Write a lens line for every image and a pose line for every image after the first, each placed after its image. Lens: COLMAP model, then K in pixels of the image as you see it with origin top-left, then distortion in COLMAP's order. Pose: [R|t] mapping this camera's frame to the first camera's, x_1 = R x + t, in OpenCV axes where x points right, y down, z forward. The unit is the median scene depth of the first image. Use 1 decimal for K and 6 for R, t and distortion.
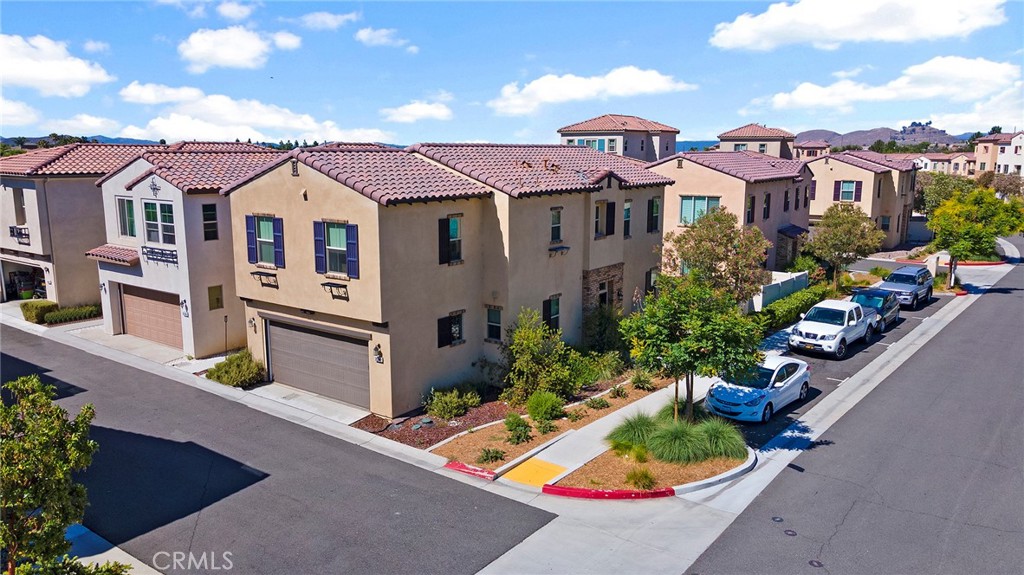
lens RADIAL K [[739.9, 0, 512.0], [0, 739.9, 287.5], [0, 0, 1]] dist [0.045121, 0.001611]
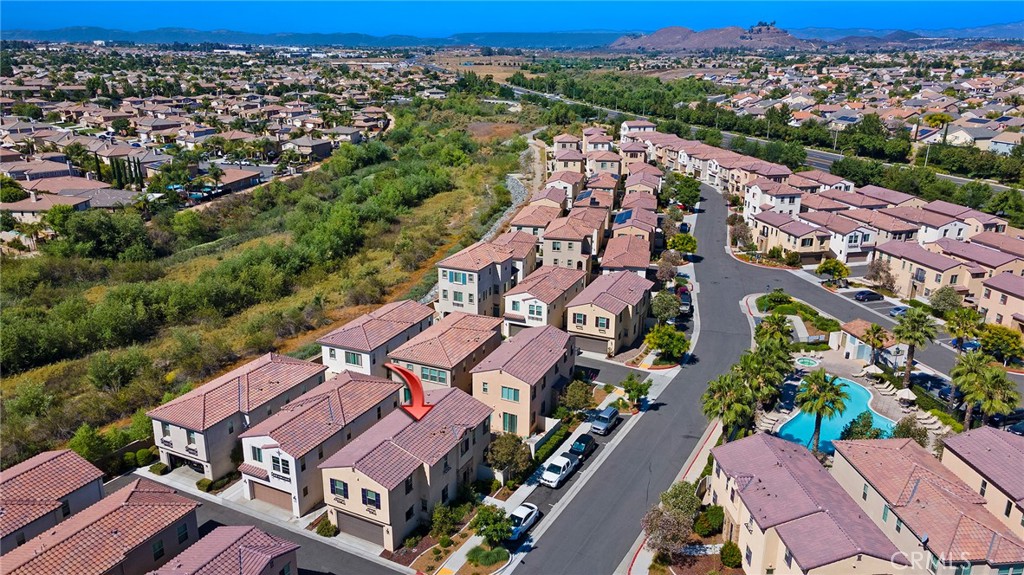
lens RADIAL K [[748.4, 0, 509.9], [0, 748.4, 261.5], [0, 0, 1]] dist [0.007361, 0.000614]
pose [[0.985464, -0.049988, 0.162361, -0.120693], [0.033244, 0.993995, 0.104255, -1.153571], [-0.166597, -0.097342, 0.981208, -1.712580]]
